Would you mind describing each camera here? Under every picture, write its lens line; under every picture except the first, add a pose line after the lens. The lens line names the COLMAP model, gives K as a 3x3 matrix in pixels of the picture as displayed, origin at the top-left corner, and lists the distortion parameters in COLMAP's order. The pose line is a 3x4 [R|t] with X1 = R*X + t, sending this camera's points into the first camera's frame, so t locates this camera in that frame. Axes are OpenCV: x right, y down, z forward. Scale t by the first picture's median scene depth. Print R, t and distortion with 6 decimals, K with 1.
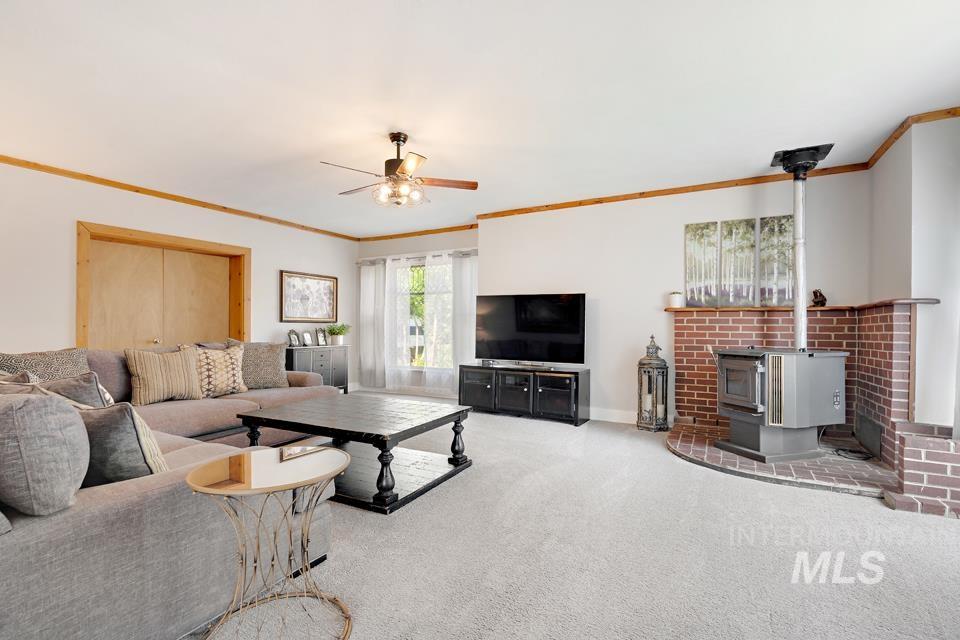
lens RADIAL K [[436.2, 0, 480.1], [0, 436.2, 326.8], [0, 0, 1]] dist [-0.008970, 0.001296]
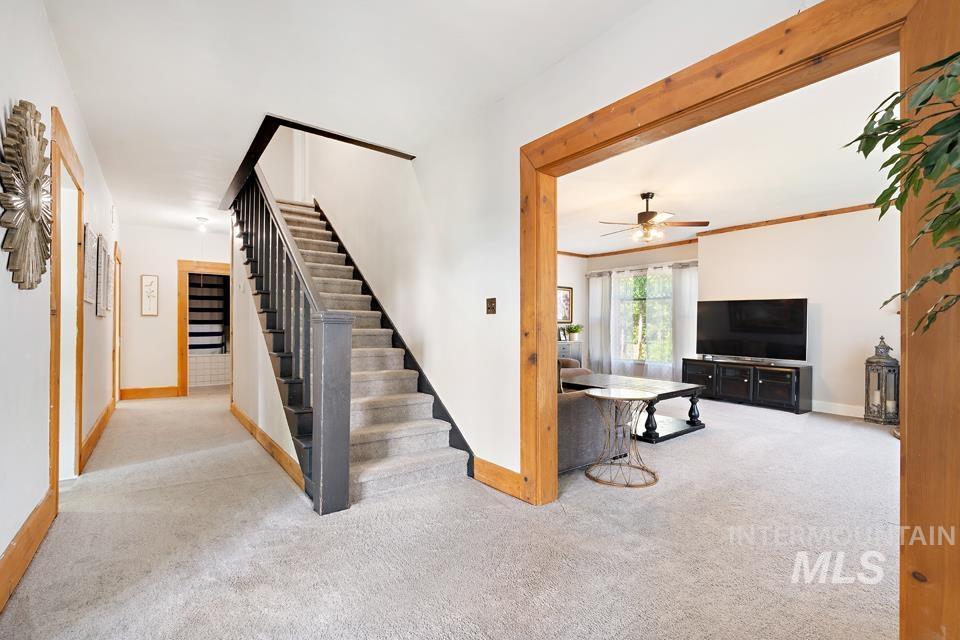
lens RADIAL K [[436.2, 0, 477.2], [0, 436.2, 323.7], [0, 0, 1]] dist [-0.008970, 0.001296]
pose [[0.910900, 0.003173, -0.412615, -0.074975], [-0.005078, 0.999981, -0.003521, -0.002728], [0.412596, 0.005303, 0.910899, -0.384478]]
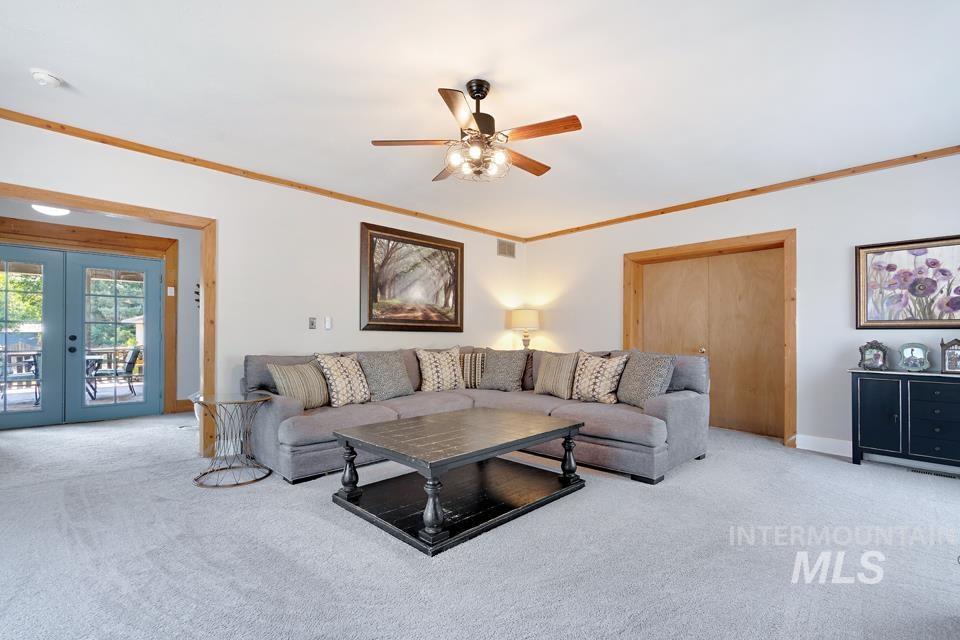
lens RADIAL K [[436.2, 0, 478.1], [0, 436.2, 323.0], [0, 0, 1]] dist [-0.008970, 0.001296]
pose [[-0.288063, -0.030003, -0.957141, 0.245668], [-0.003031, 0.999533, -0.030420, 0.000627], [0.957607, -0.005862, -0.288019, 0.546930]]
